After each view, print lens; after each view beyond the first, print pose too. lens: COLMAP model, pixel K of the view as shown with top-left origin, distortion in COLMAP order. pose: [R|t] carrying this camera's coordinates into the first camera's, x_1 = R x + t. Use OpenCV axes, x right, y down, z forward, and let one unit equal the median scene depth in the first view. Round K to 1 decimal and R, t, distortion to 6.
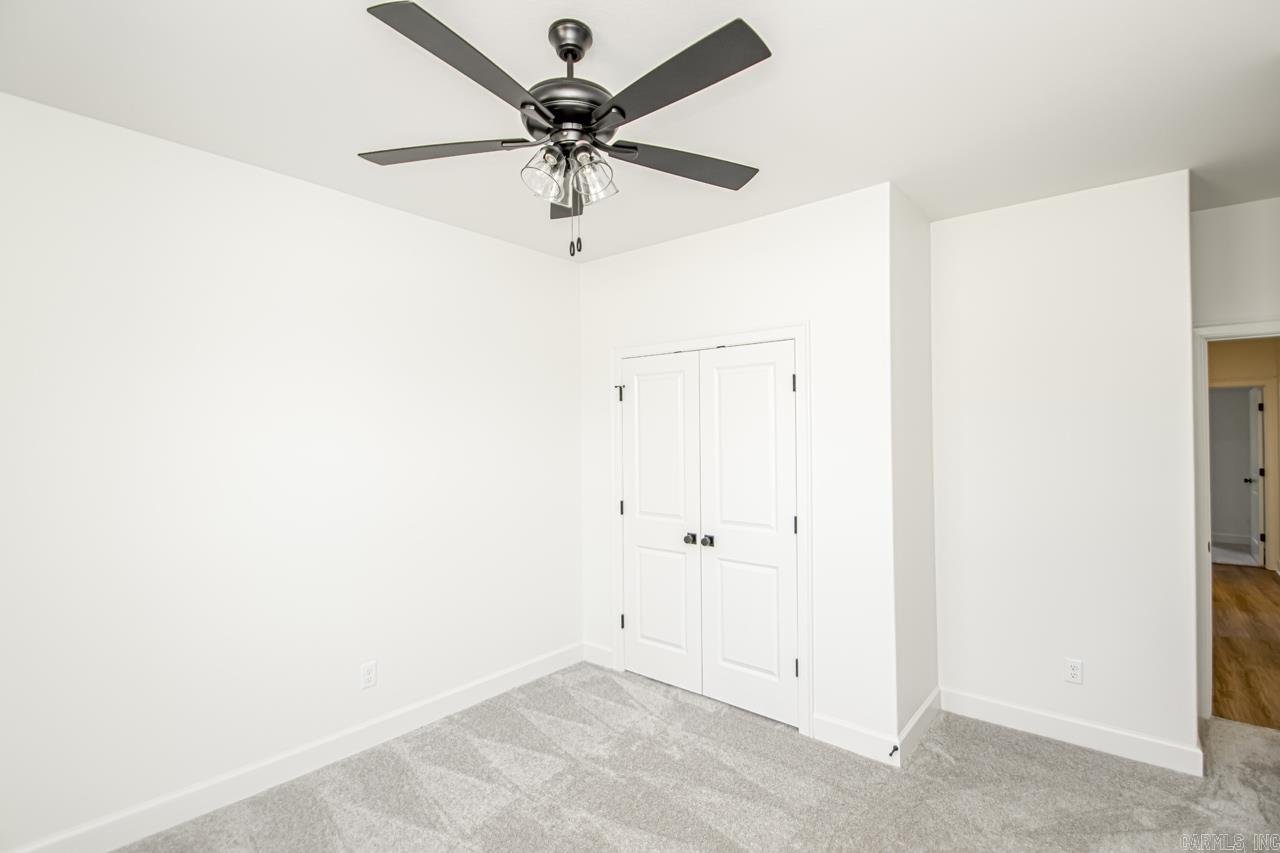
lens RADIAL K [[639.7, 0, 669.7], [0, 639.7, 427.2], [0, 0, 1]] dist [0.027731, 0.000147]
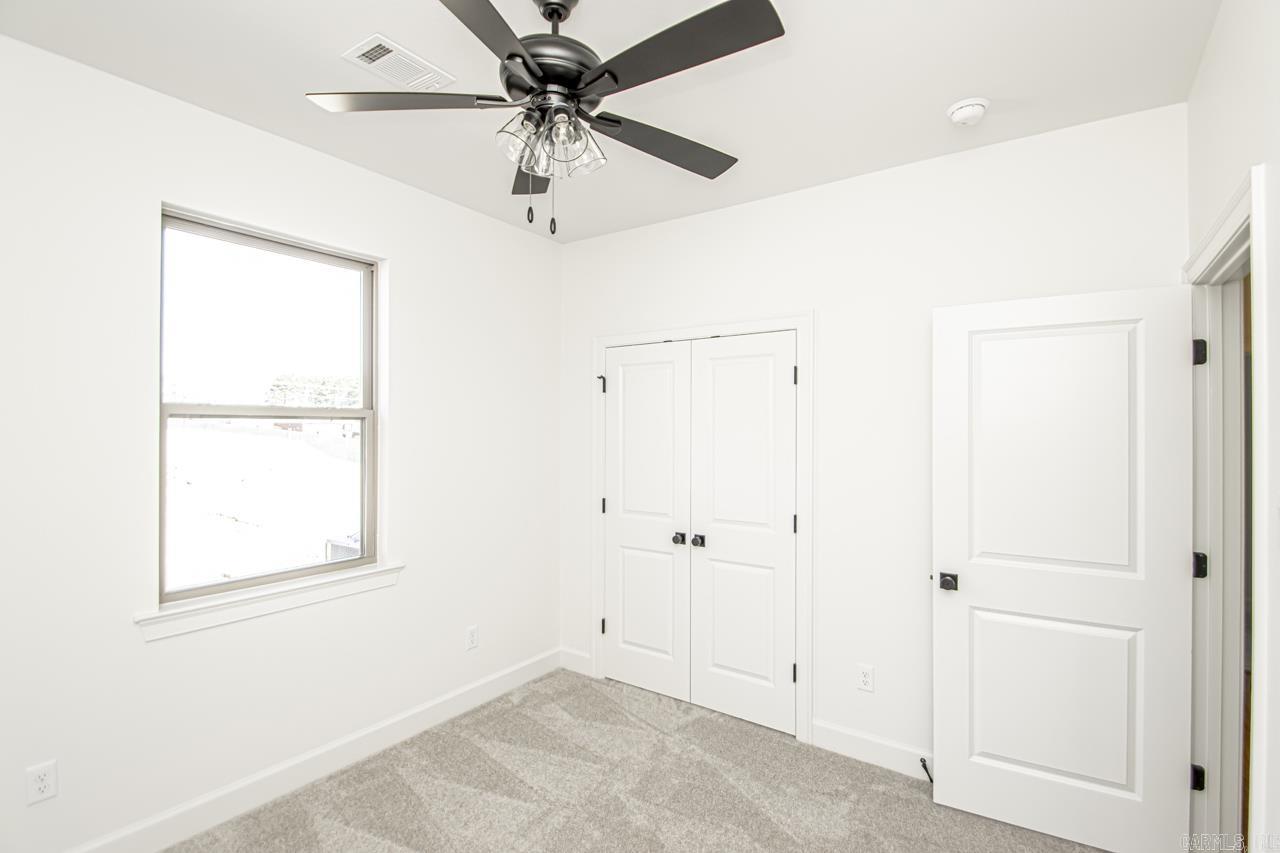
lens RADIAL K [[600.0, 0, 651.5], [0, 600.0, 434.8], [0, 0, 1]] dist [0.021896, -0.022834]
pose [[0.990296, 0.023835, 0.136916, -0.130701], [-0.026525, 0.999489, 0.017859, 0.006158], [-0.136420, -0.021317, 0.990422, 0.126403]]
